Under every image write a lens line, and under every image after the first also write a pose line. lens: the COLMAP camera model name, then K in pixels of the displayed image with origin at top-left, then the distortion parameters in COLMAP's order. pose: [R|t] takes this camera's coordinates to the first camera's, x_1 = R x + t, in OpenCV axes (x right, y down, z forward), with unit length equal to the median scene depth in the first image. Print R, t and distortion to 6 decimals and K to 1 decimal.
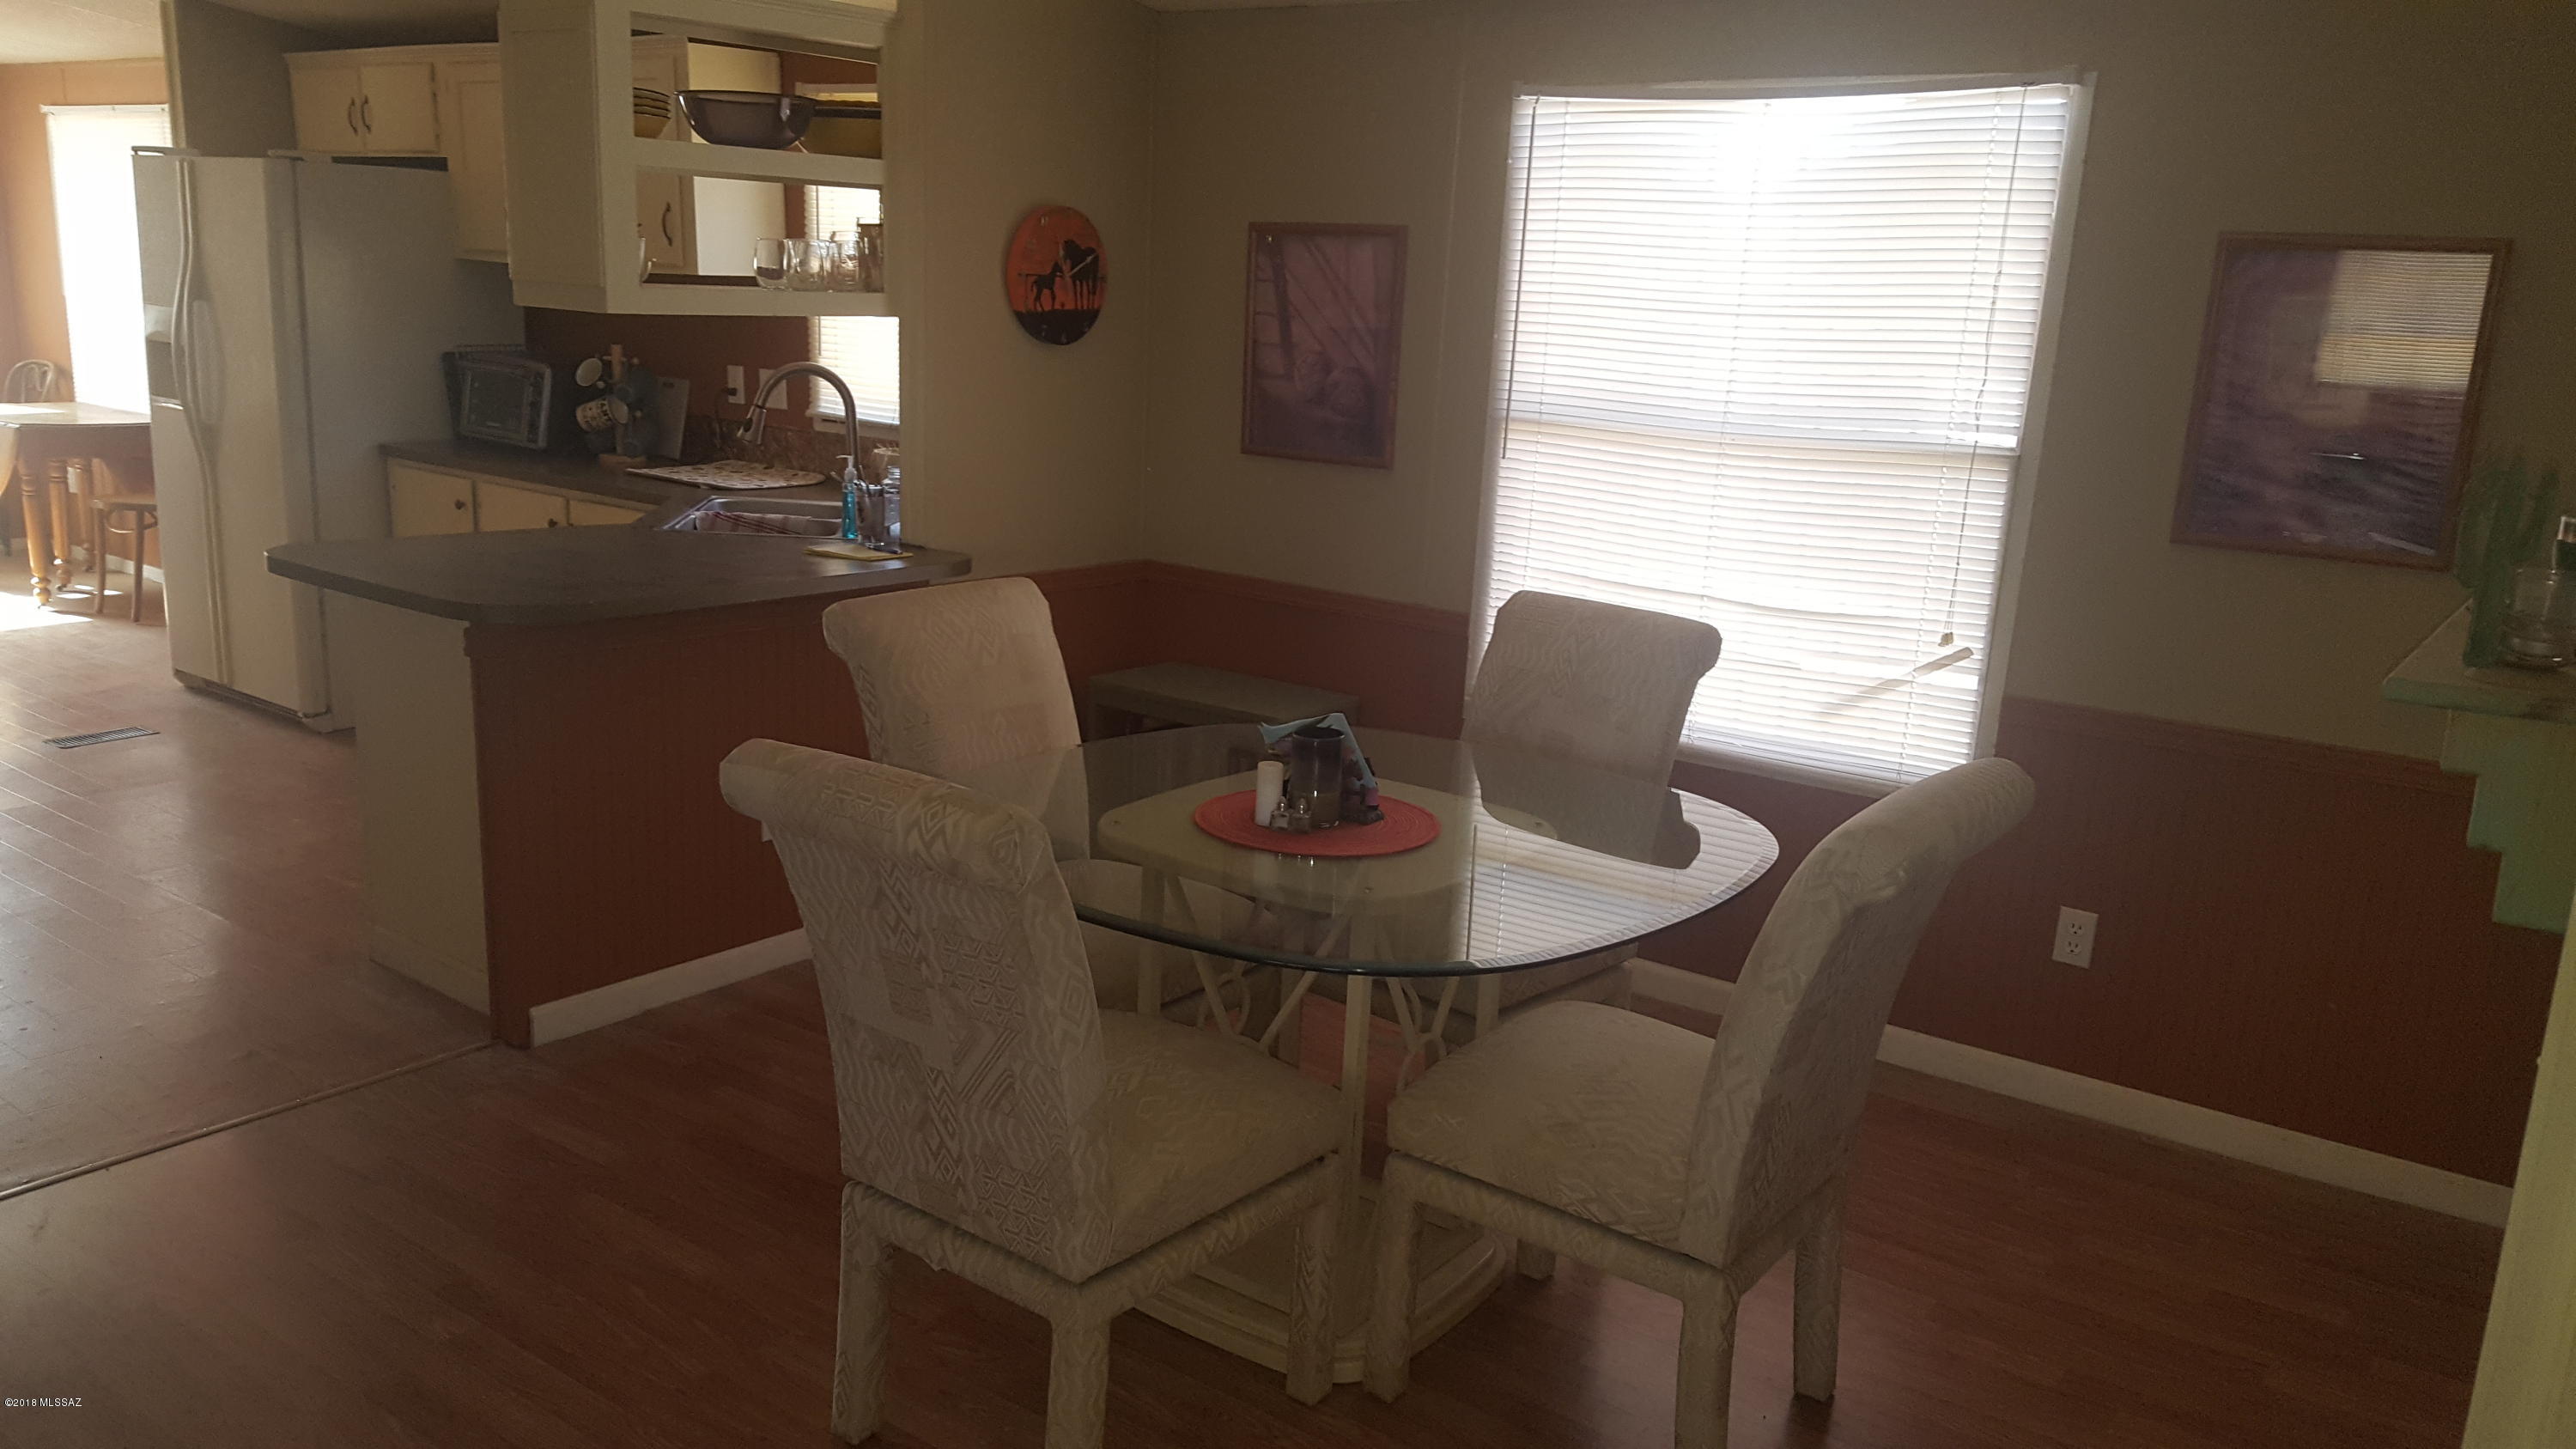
lens RADIAL K [[1855.6, 0, 1279.9], [0, 1855.6, 814.0], [0, 0, 1]] dist [0.078960, -0.133112]
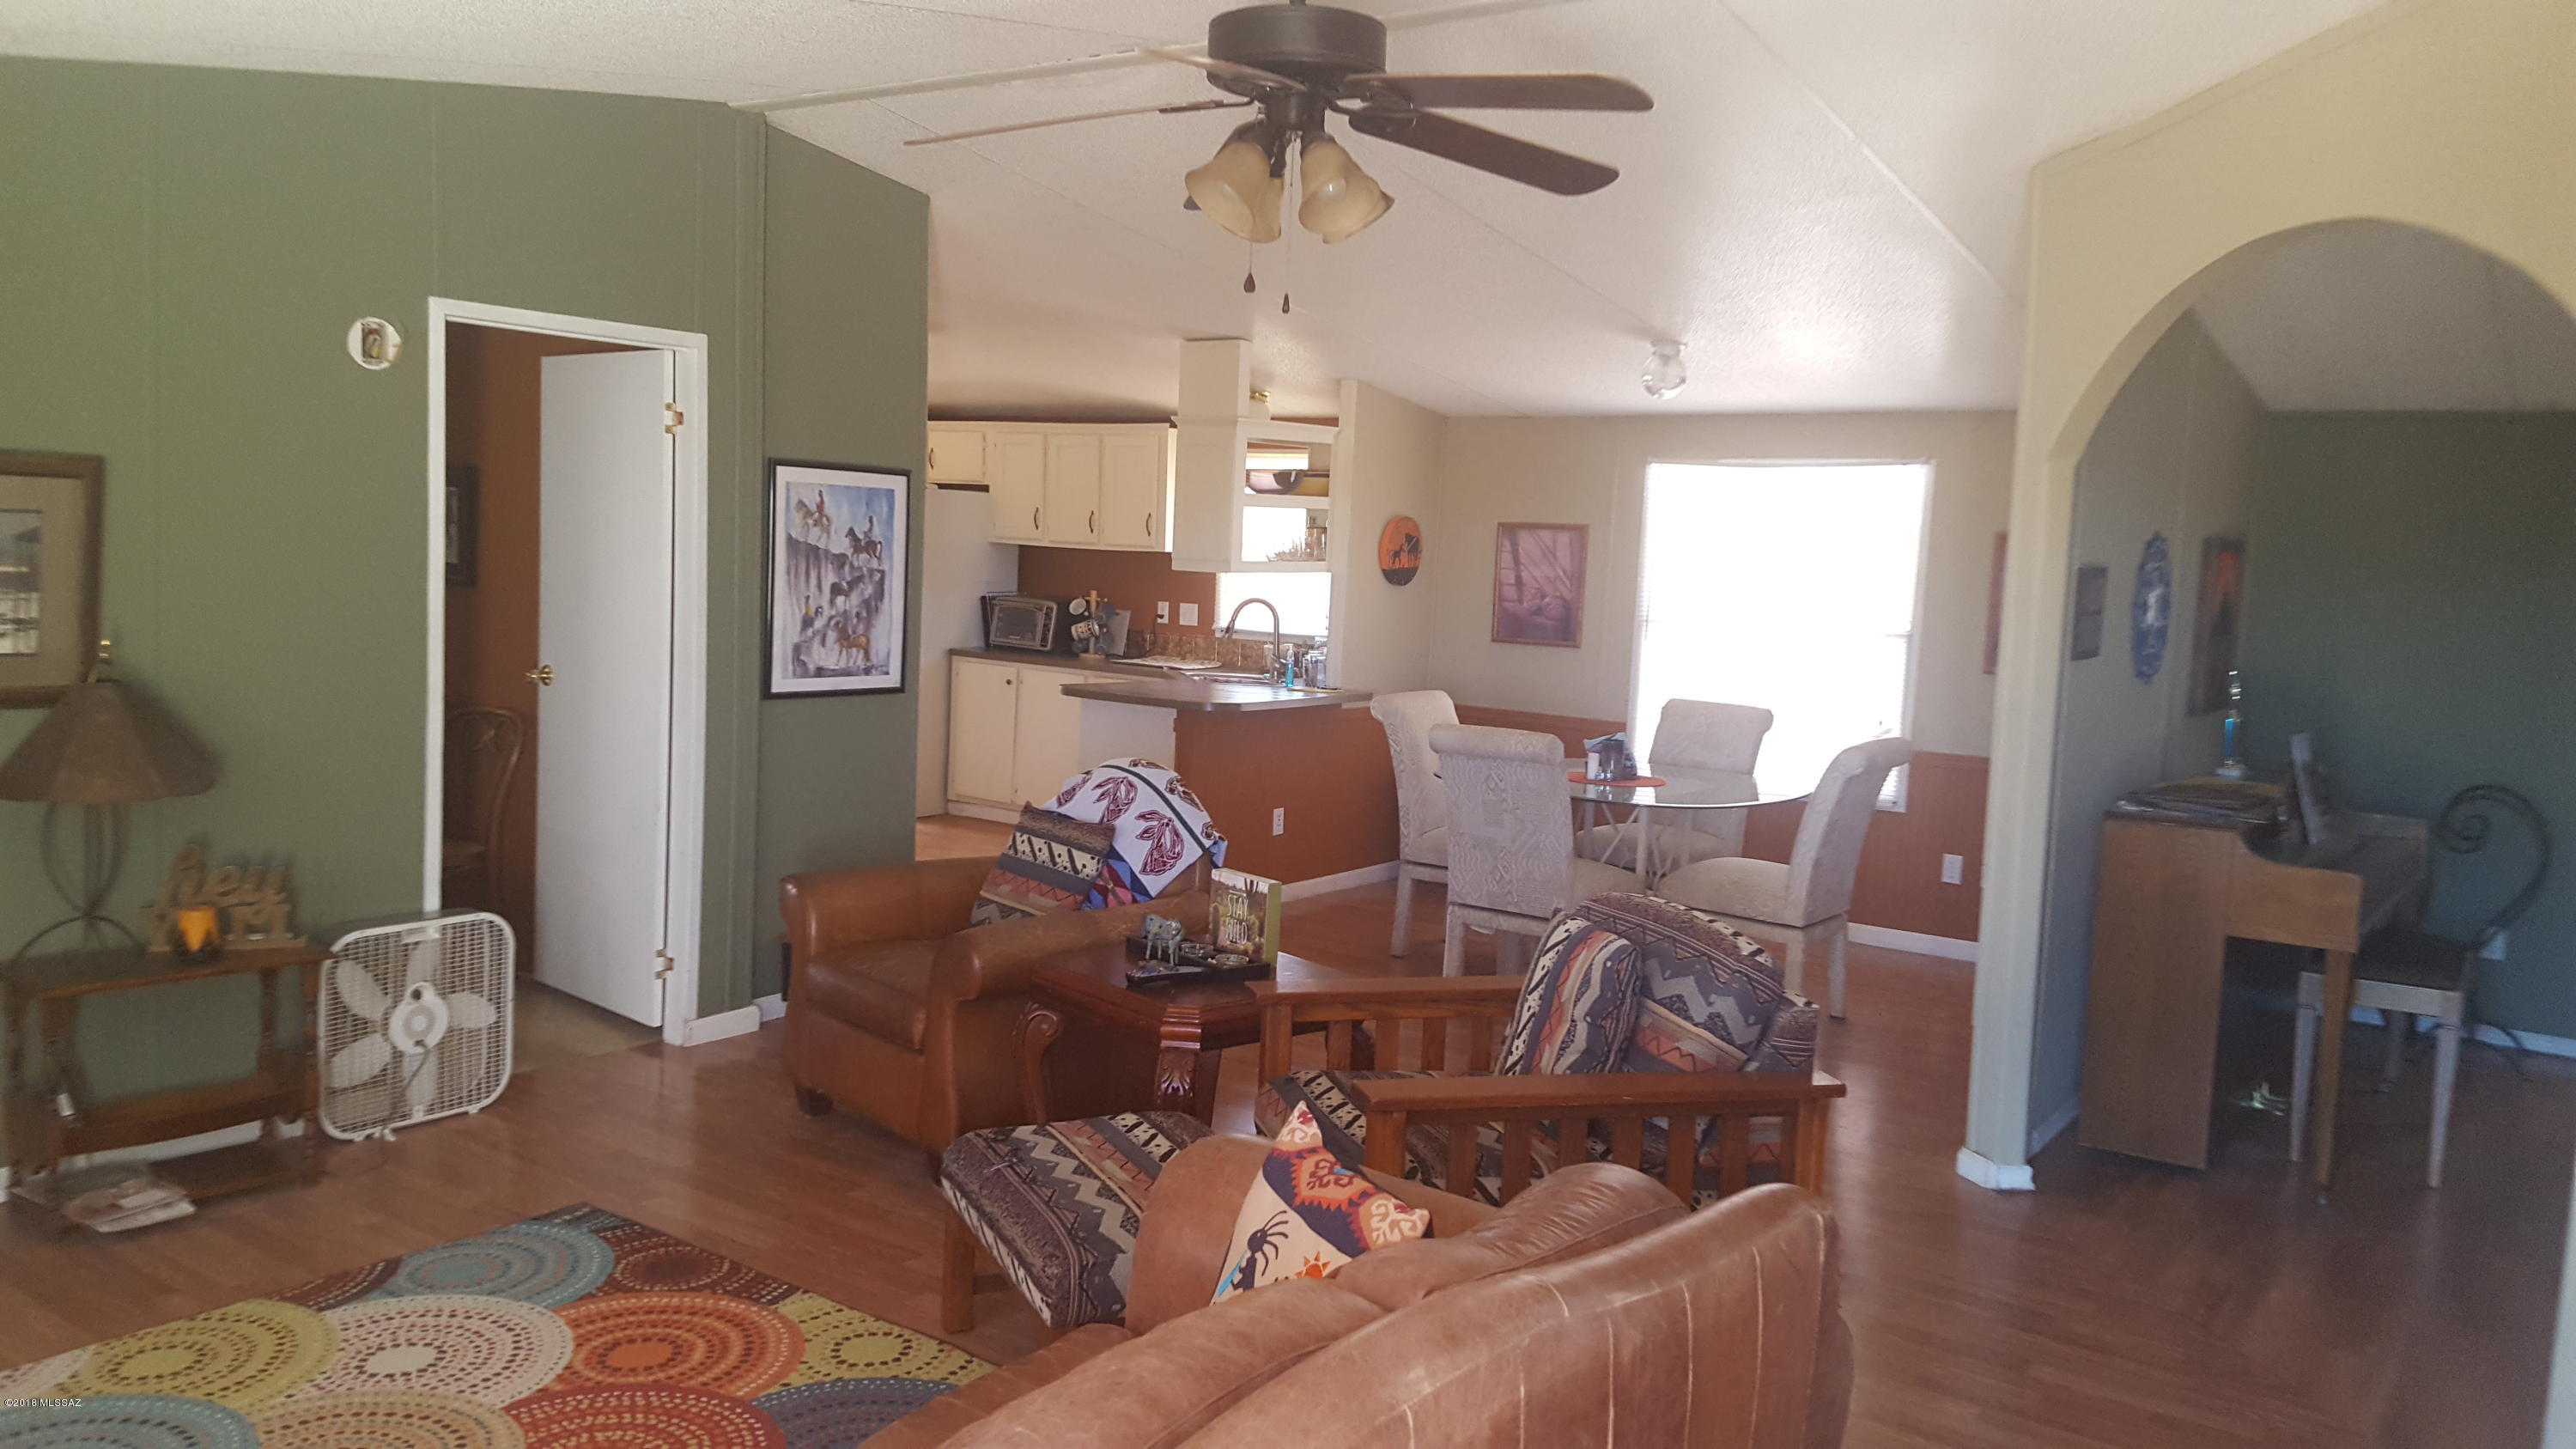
lens RADIAL K [[1816.6, 0, 1233.8], [0, 1816.6, 822.6], [0, 0, 1]] dist [0.075416, -0.122472]
pose [[0.999950, -0.006893, -0.007195, -0.216917], [0.005968, 0.992566, -0.121559, 0.164810], [0.007979, 0.121510, 0.992558, -0.630459]]
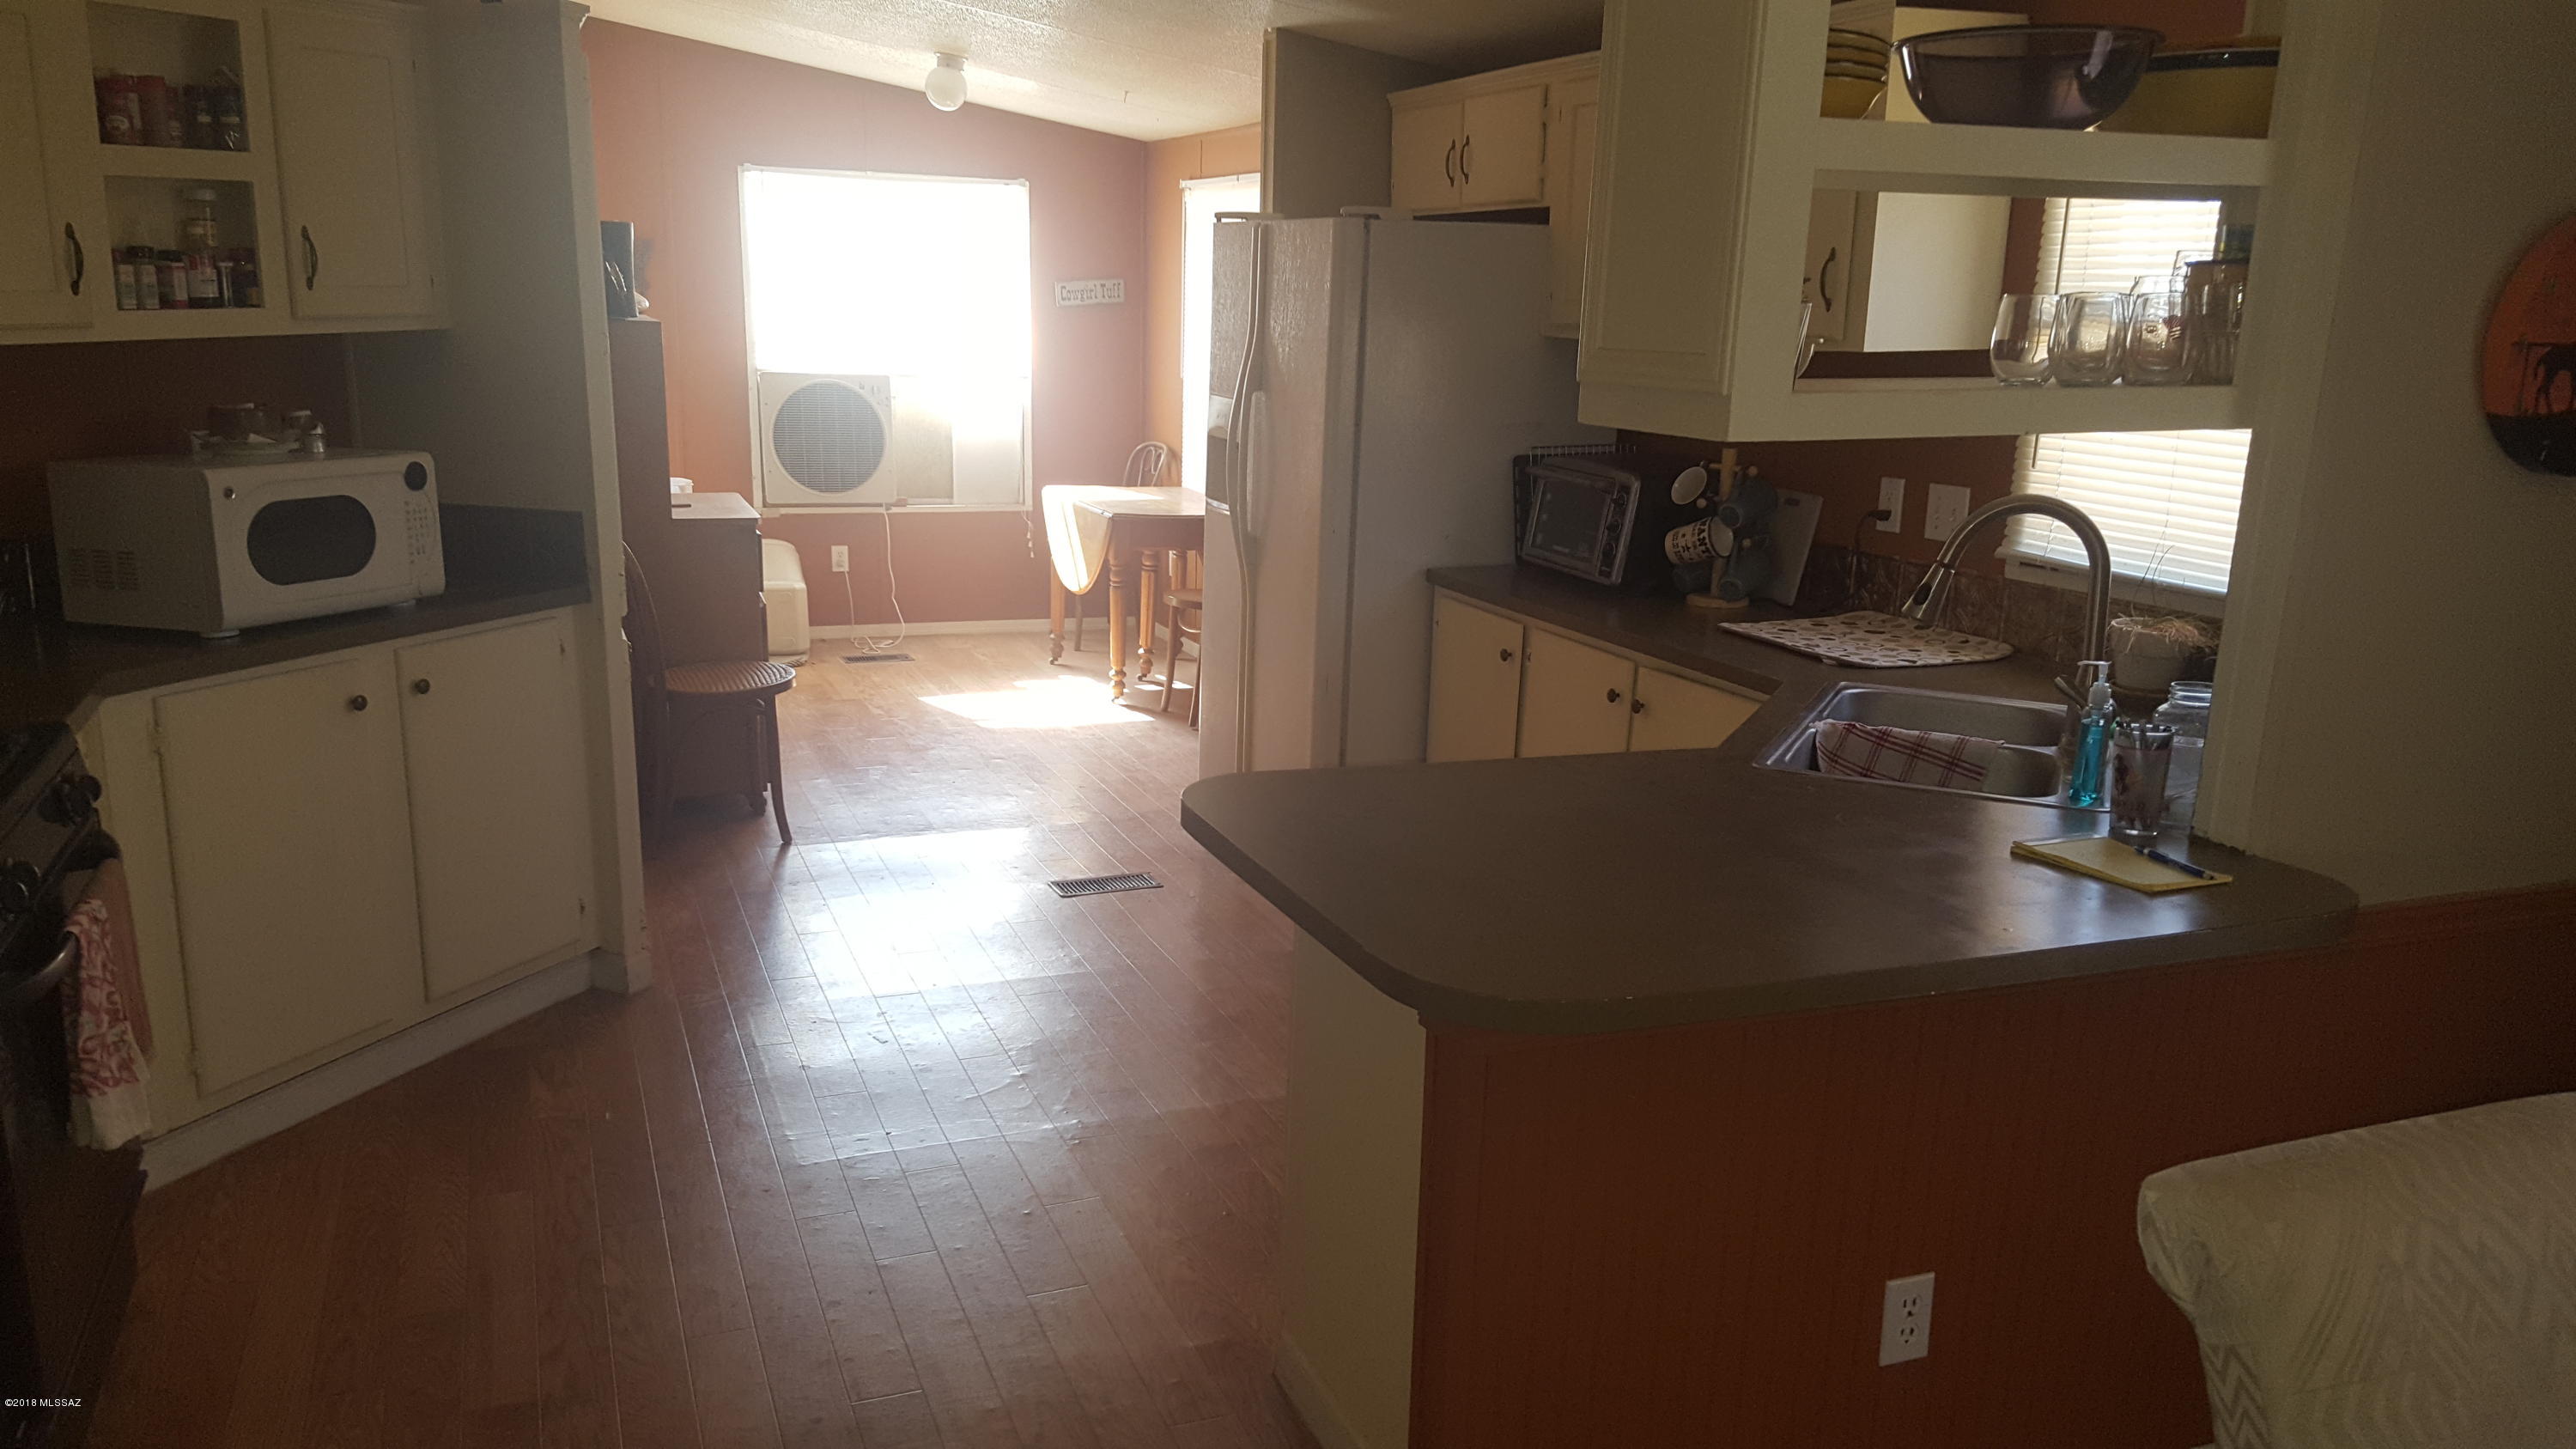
lens RADIAL K [[1855.6, 0, 1279.9], [0, 1855.6, 814.0], [0, 0, 1]] dist [0.078960, -0.133112]
pose [[0.847719, 0.109978, -0.518919, -0.111653], [-0.124540, 0.992191, 0.006830, -0.093532], [0.515618, 0.058836, 0.854796, 0.301819]]
